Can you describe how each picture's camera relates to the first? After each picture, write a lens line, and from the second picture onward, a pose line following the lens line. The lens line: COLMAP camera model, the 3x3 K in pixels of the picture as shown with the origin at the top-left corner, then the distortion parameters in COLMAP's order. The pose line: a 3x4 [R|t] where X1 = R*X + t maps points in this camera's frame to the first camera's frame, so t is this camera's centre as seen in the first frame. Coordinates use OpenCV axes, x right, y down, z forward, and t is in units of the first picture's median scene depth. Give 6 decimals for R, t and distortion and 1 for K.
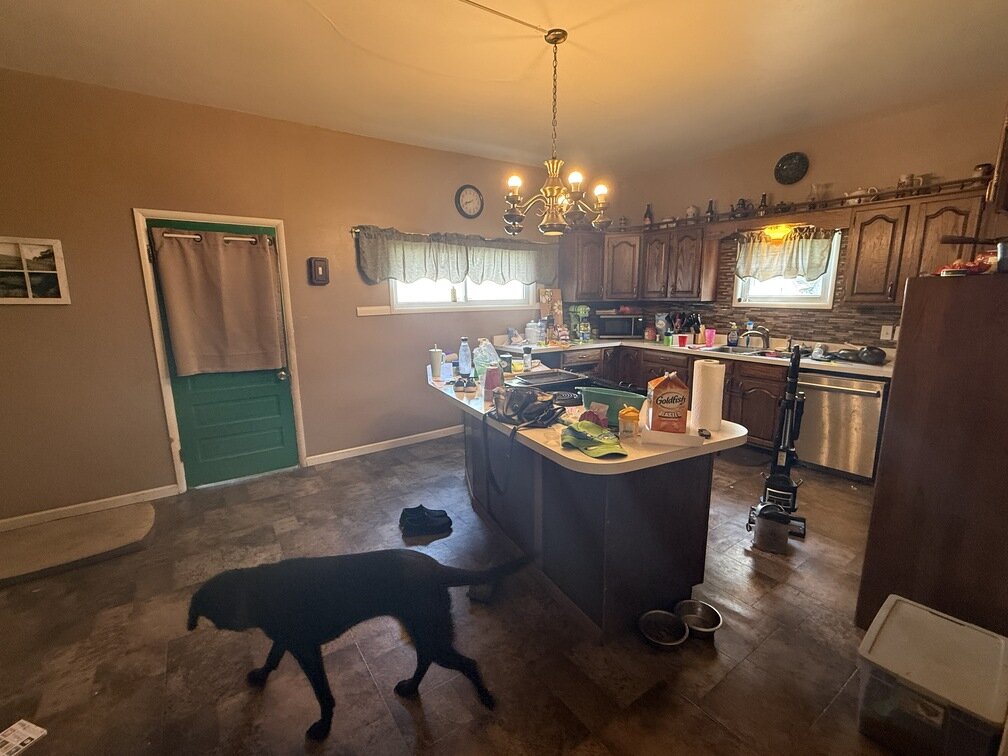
lens RADIAL K [[442.1, 0, 504.7], [0, 442.1, 377.1], [0, 0, 1]] dist [-0.000735, -0.000480]
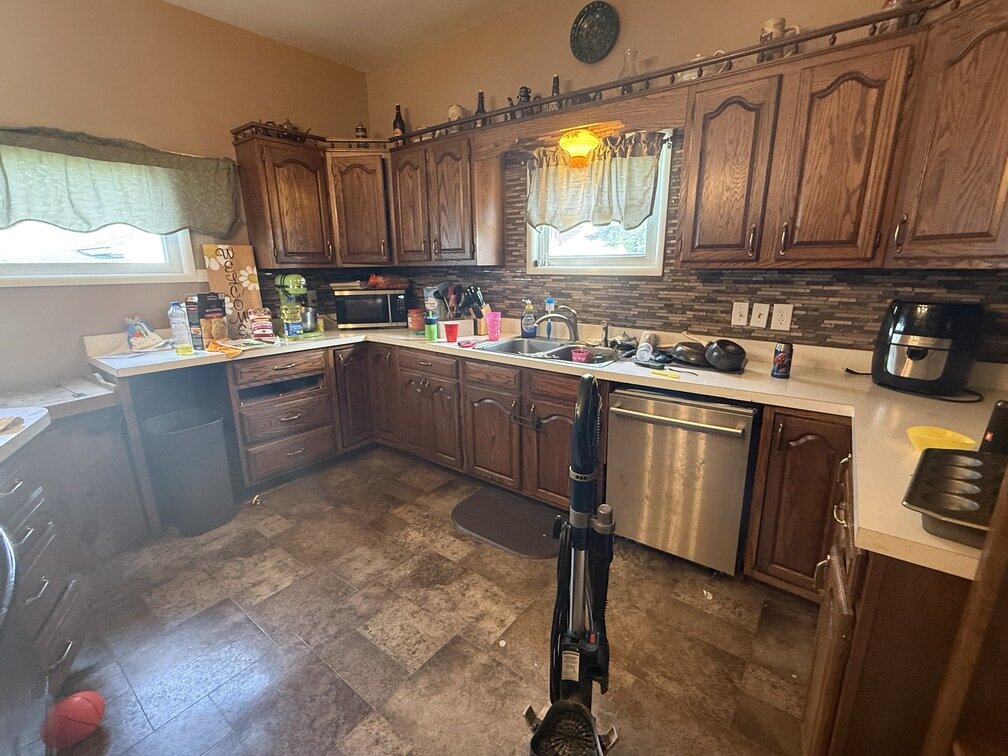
lens RADIAL K [[442.1, 0, 505.8], [0, 442.1, 377.9], [0, 0, 1]] dist [-0.000735, -0.000480]
pose [[0.952360, -0.074862, 0.295644, 0.303925], [0.057140, 0.996038, 0.068145, -0.059749], [-0.299574, -0.048005, 0.952865, 0.421030]]
